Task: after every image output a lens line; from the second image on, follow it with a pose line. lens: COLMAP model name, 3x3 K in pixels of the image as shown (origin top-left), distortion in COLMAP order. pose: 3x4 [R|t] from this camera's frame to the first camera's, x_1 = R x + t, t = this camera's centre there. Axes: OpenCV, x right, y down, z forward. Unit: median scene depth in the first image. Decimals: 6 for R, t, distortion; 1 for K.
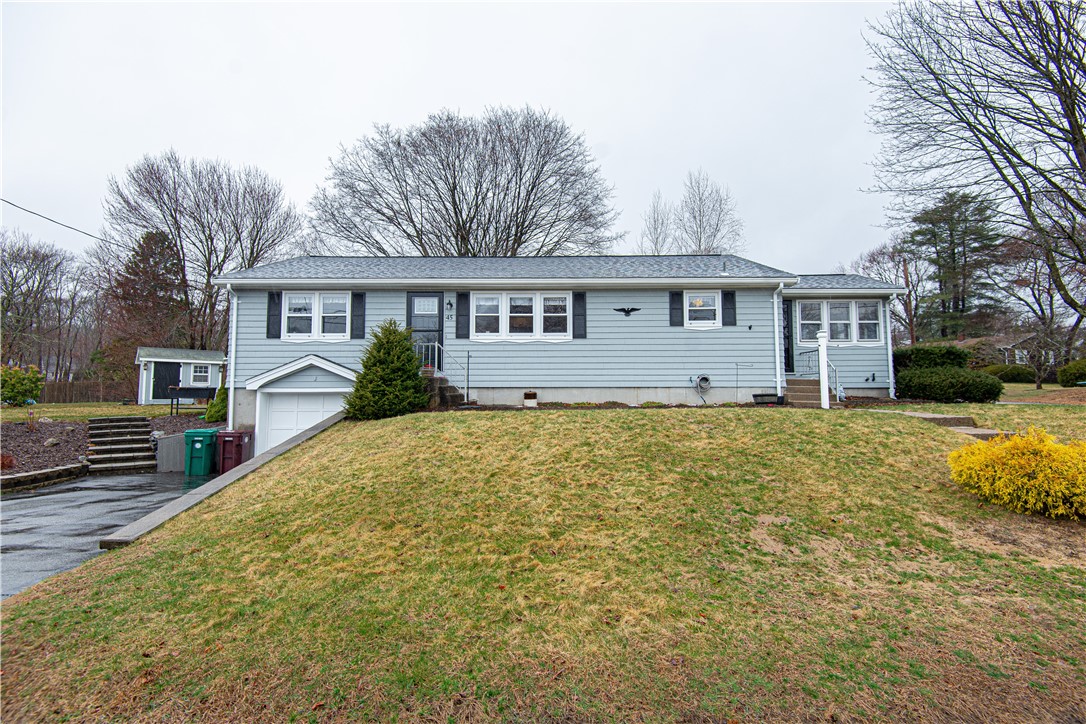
lens RADIAL K [[508.4, 0, 540.8], [0, 508.4, 366.1], [0, 0, 1]] dist [0.003049, -0.000407]
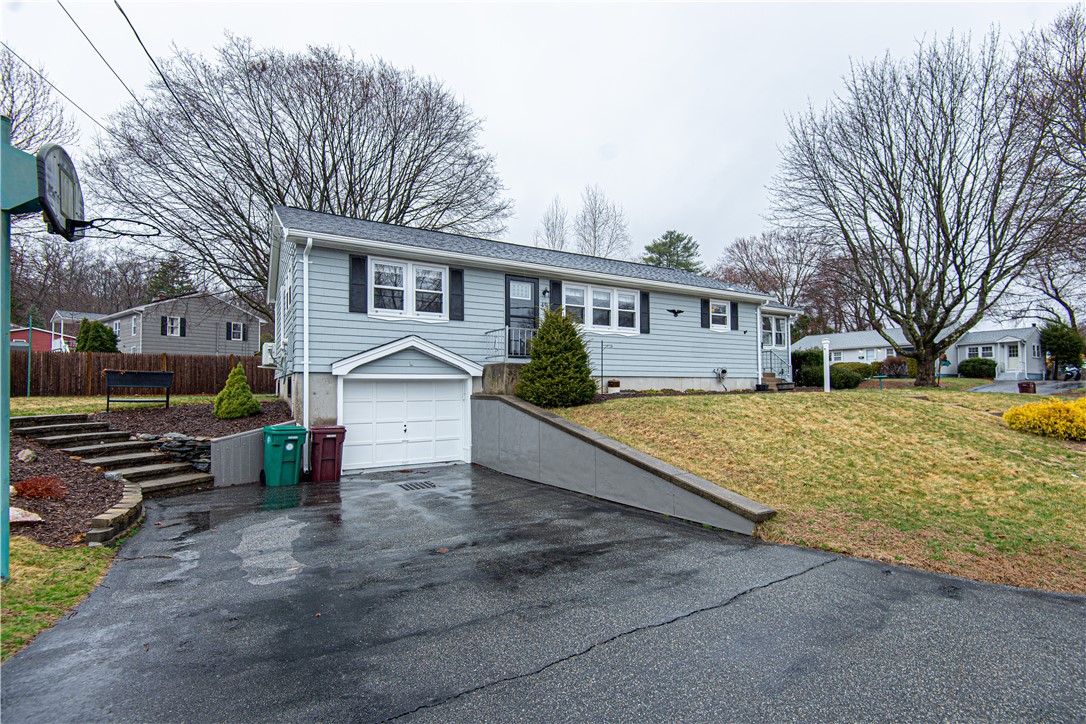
lens RADIAL K [[508.4, 0, 543.0], [0, 508.4, 361.6], [0, 0, 1]] dist [0.003049, -0.000407]
pose [[0.851642, 0.024648, 0.523544, -0.706337], [-0.040705, 0.998987, 0.019181, -0.004058], [-0.522541, -0.037646, 0.851783, 0.148755]]
